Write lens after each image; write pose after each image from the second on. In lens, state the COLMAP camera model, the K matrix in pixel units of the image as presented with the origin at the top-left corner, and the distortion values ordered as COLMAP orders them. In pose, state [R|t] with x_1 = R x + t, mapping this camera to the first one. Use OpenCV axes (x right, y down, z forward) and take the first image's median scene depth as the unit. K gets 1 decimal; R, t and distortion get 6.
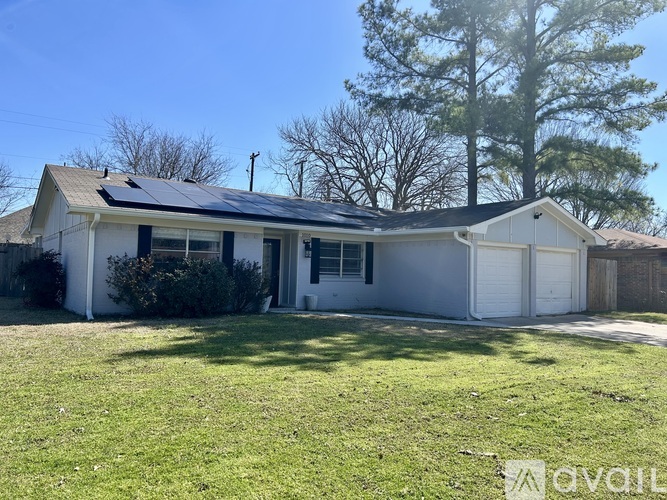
lens RADIAL K [[499.1, 0, 343.6], [0, 499.1, 248.4], [0, 0, 1]] dist [0.058449, -0.002129]
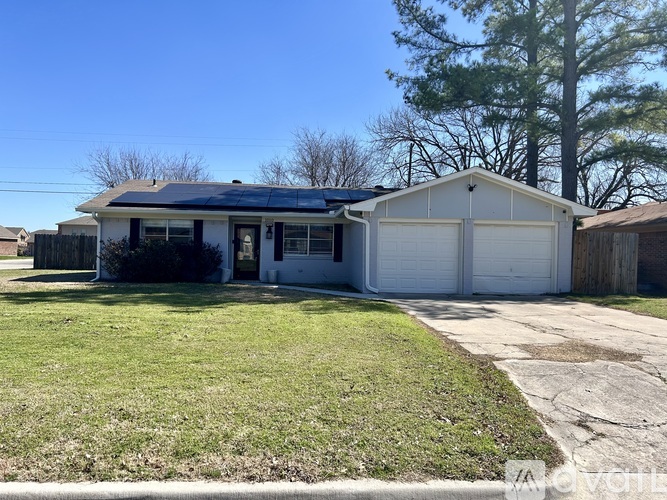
lens RADIAL K [[499.1, 0, 343.6], [0, 499.1, 248.4], [0, 0, 1]] dist [0.058449, -0.002129]
pose [[0.850749, -0.017190, -0.525291, 0.684416], [0.027108, 0.999570, 0.011193, 0.031733], [0.524872, -0.023763, 0.850849, 0.076186]]
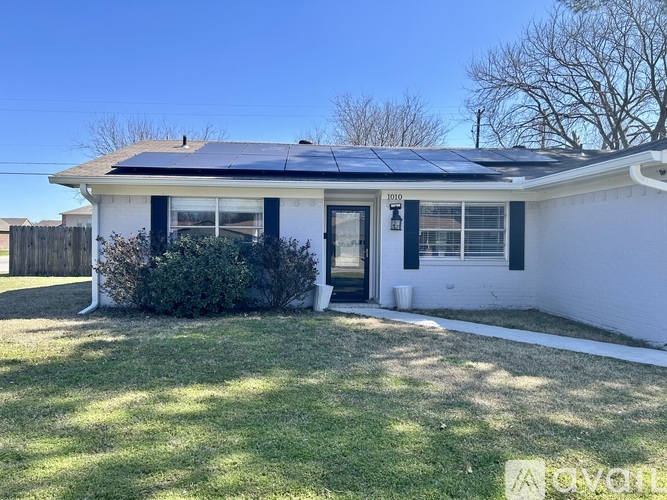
lens RADIAL K [[499.1, 0, 343.6], [0, 499.1, 248.4], [0, 0, 1]] dist [0.058449, -0.002129]
pose [[0.842066, -0.013805, -0.539197, 0.220408], [0.039000, 0.998614, 0.035338, 0.015723], [0.537962, -0.050786, 0.841438, 0.389805]]
